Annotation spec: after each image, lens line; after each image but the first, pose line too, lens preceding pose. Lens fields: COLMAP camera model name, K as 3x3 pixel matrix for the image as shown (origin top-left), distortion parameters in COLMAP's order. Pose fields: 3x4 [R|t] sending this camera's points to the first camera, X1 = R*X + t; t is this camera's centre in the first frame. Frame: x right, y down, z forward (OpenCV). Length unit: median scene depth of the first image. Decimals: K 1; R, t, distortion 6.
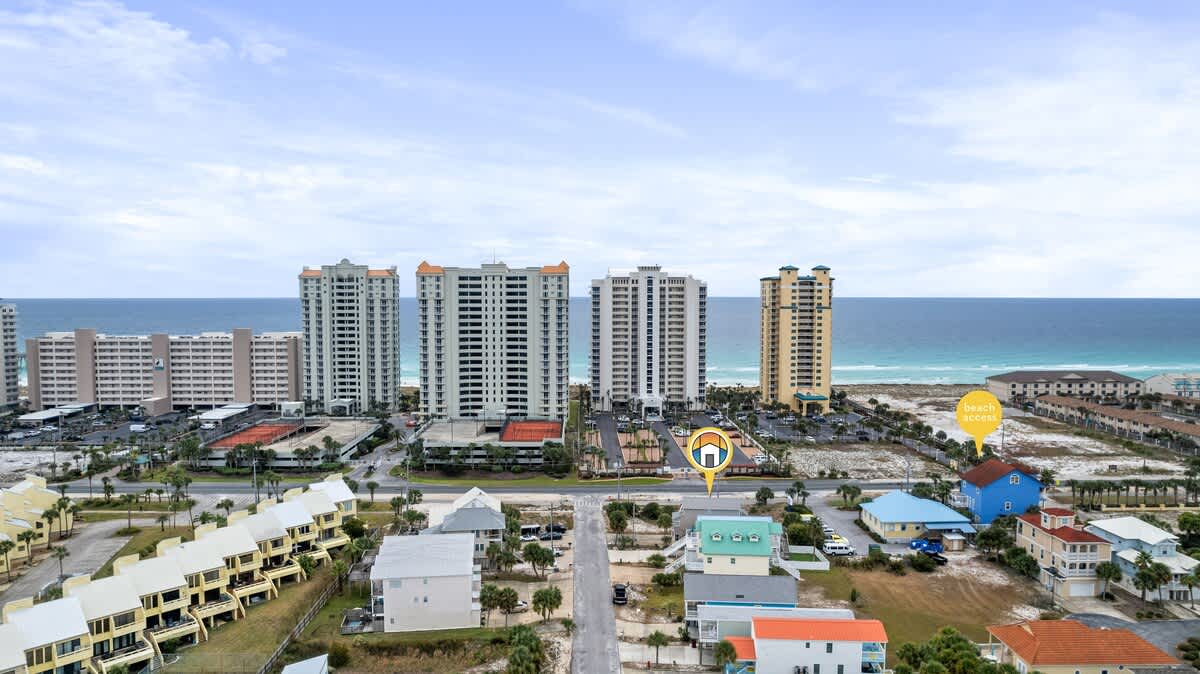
lens RADIAL K [[772.9, 0, 600.0], [0, 772.9, 337.0], [0, 0, 1]] dist [-0.056914, 0.048111]
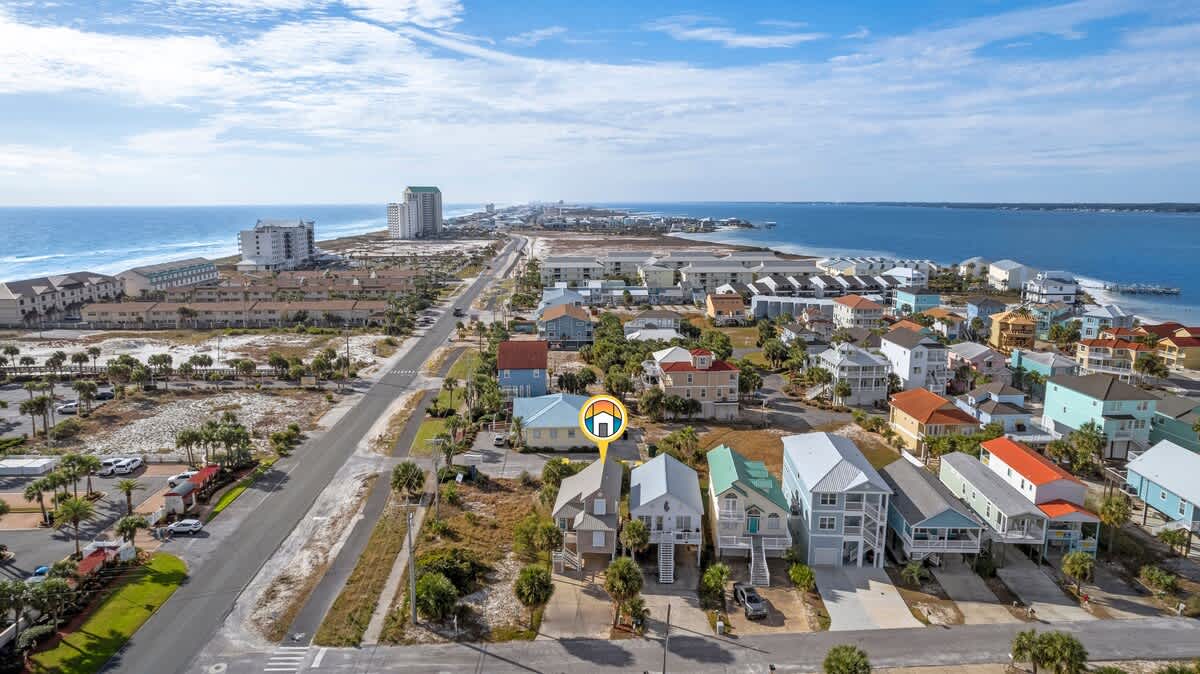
lens RADIAL K [[763.9, 0, 595.5], [0, 763.9, 302.6], [0, 0, 1]] dist [-0.052896, 0.049102]
pose [[-0.011106, -0.135581, 0.990704, -0.224826], [0.062173, 0.988755, 0.136011, -0.000485], [-0.998004, 0.063106, -0.002552, 0.536758]]
